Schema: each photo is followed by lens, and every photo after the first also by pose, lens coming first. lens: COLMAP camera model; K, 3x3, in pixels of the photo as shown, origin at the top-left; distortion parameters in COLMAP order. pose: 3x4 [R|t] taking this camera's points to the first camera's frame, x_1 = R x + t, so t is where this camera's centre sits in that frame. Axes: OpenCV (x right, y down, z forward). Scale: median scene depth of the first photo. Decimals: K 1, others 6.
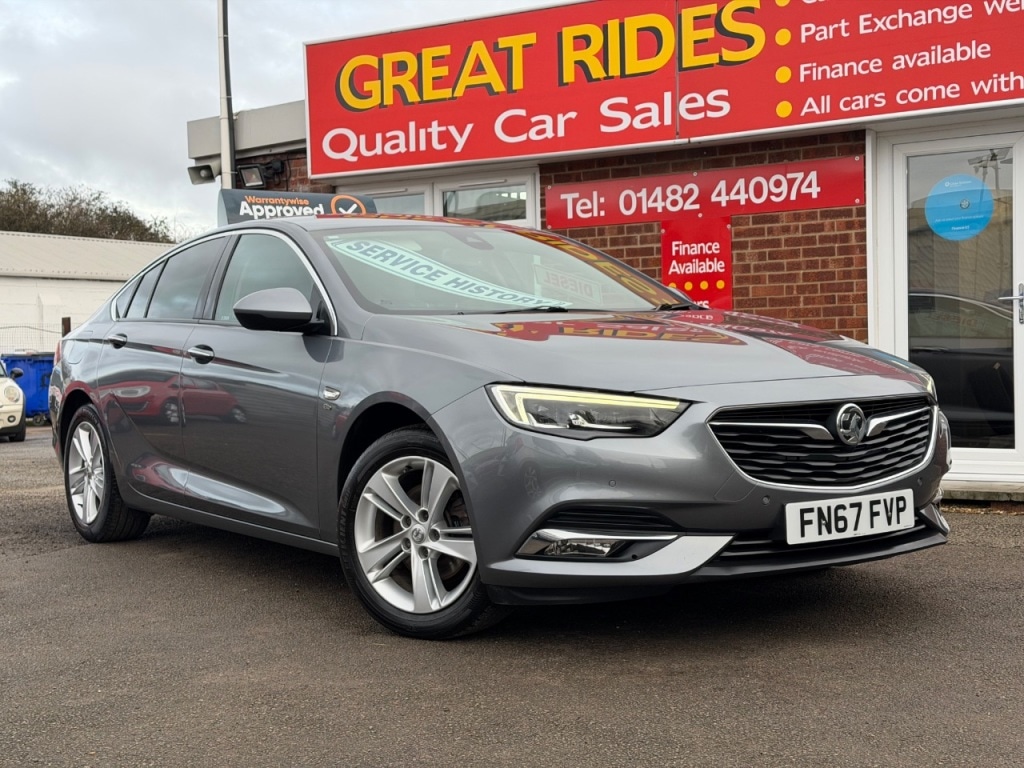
lens RADIAL K [[1408.9, 0, 513.6], [0, 1408.9, 388.3], [0, 0, 1]] dist [0.126860, 0.000000]
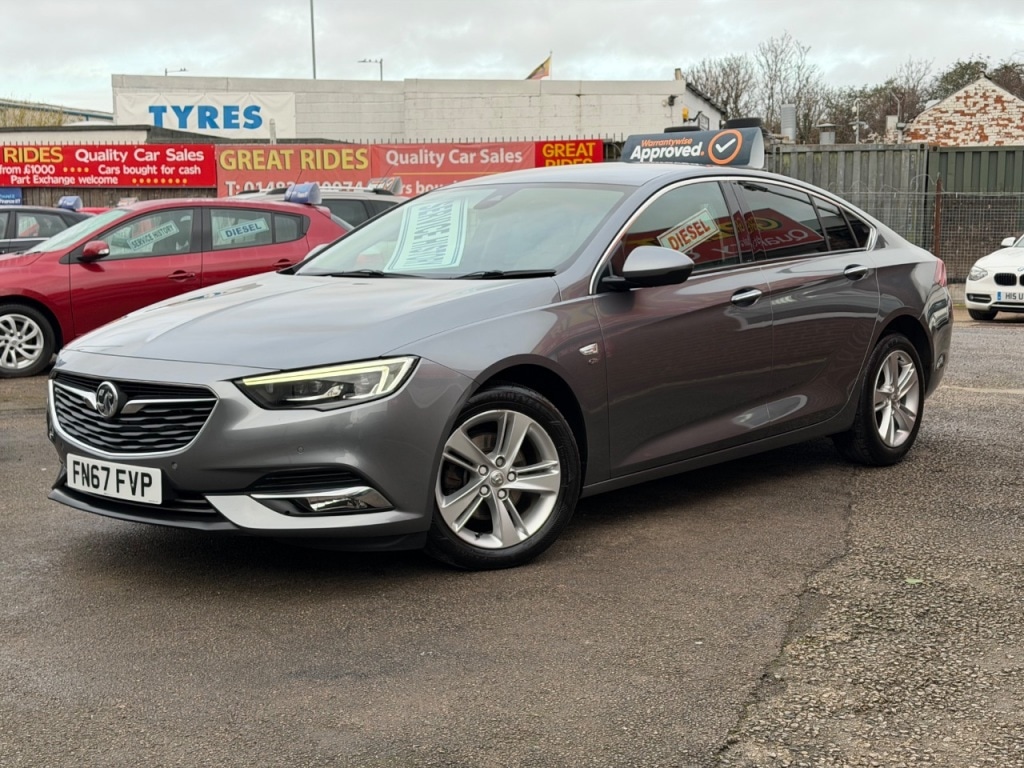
lens RADIAL K [[1408.9, 0, 519.2], [0, 1408.9, 403.0], [0, 0, 1]] dist [0.126860, 0.000000]
pose [[0.244292, 0.148403, -0.958279, 1.176714], [-0.028812, 0.988895, 0.145799, -0.123644], [0.969274, -0.008007, 0.245855, 0.857770]]
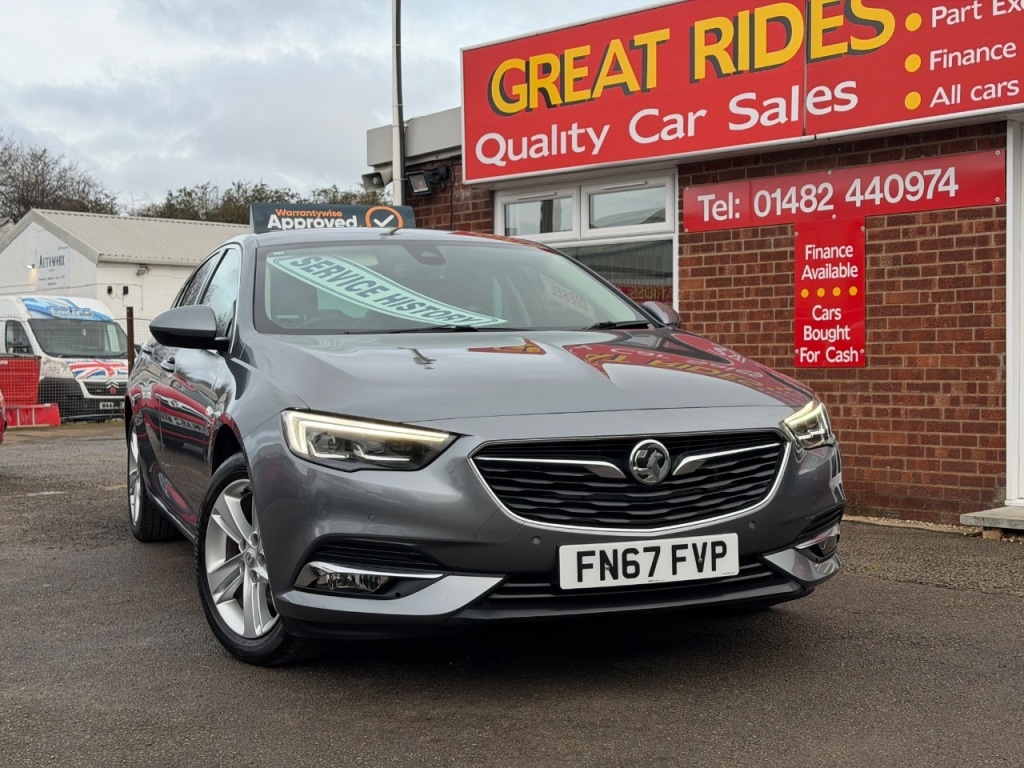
lens RADIAL K [[1408.9, 0, 523.6], [0, 1408.9, 406.9], [0, 0, 1]] dist [0.126860, 0.000000]
pose [[0.970371, 0.021438, -0.240668, 0.312304], [-0.017170, 0.999656, 0.019816, -0.022626], [0.241010, -0.015096, 0.970405, 0.071608]]
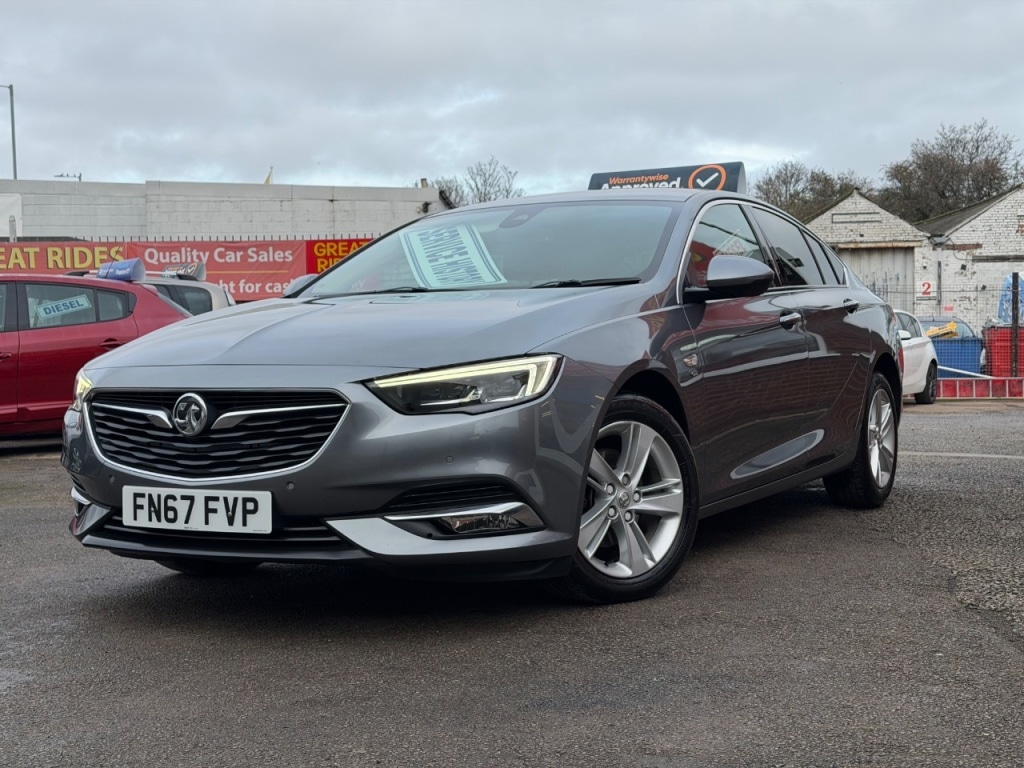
lens RADIAL K [[1408.9, 0, 517.7], [0, 1408.9, 404.1], [0, 0, 1]] dist [0.126860, 0.000000]
pose [[0.441764, 0.060311, -0.895102, 0.990071], [-0.023203, 0.998172, 0.055804, -0.033585], [0.896831, -0.003883, 0.442355, 0.637227]]
